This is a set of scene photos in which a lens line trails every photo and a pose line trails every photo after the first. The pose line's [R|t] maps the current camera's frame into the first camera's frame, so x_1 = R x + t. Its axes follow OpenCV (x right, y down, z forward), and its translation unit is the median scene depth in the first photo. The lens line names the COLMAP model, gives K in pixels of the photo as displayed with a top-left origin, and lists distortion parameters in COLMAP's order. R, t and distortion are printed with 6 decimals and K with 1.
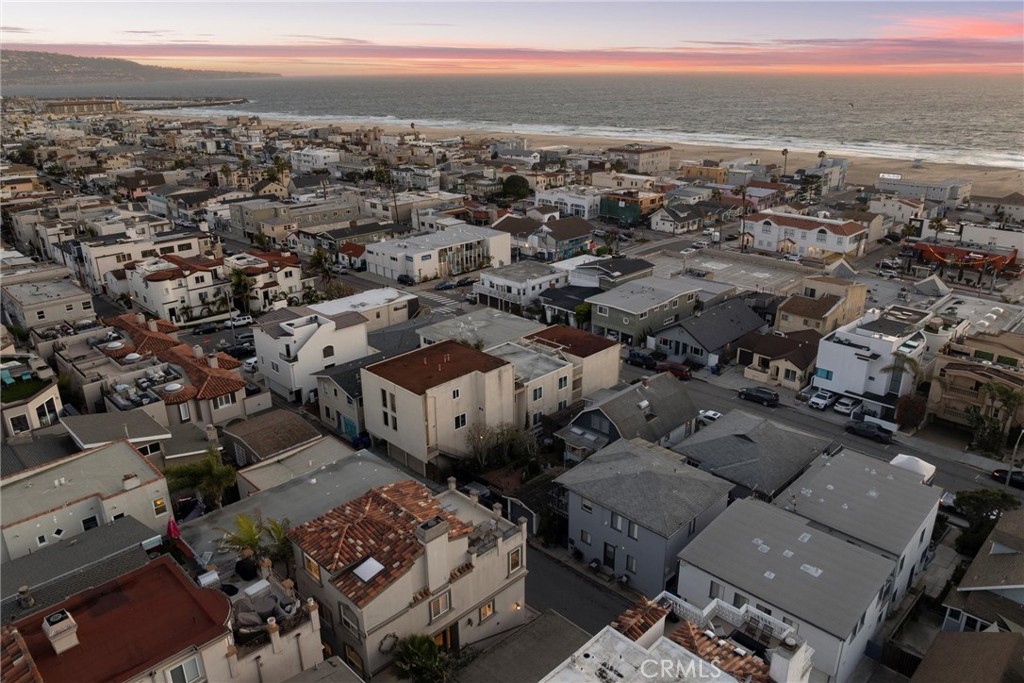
lens RADIAL K [[716.8, 0, 512.0], [0, 716.8, 341.5], [0, 0, 1]] dist [-0.048097, -0.001425]
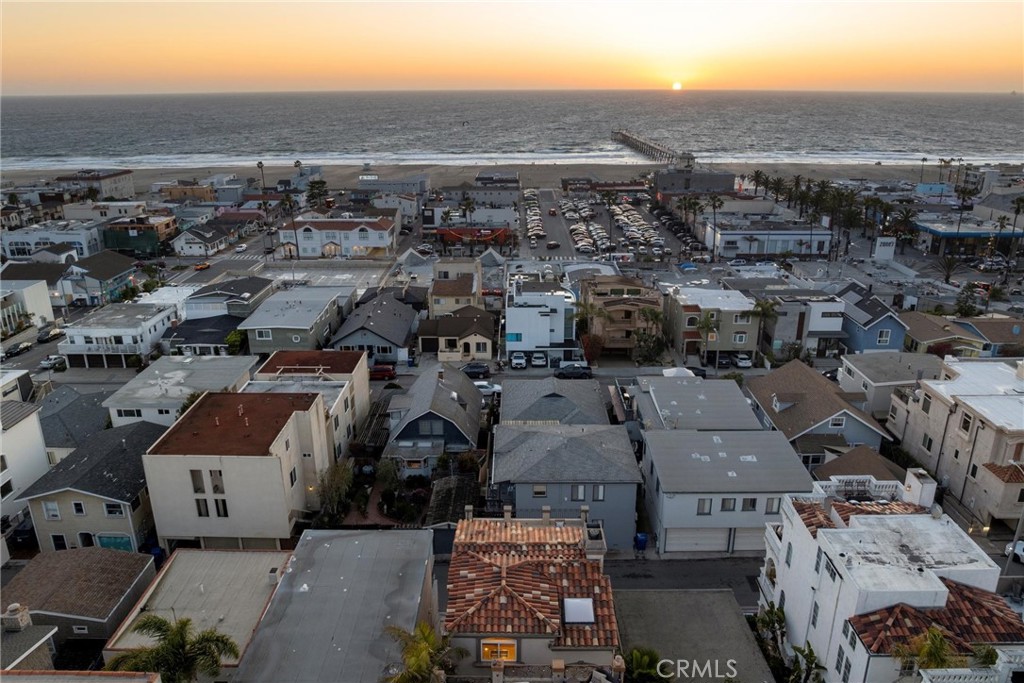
lens RADIAL K [[716.8, 0, 512.0], [0, 716.8, 341.5], [0, 0, 1]] dist [-0.048097, -0.001425]
pose [[0.706005, -0.223873, 0.671891, -0.238765], [0.242463, 0.967796, 0.067695, -0.018594], [-0.665408, 0.115115, 0.737550, 0.130816]]
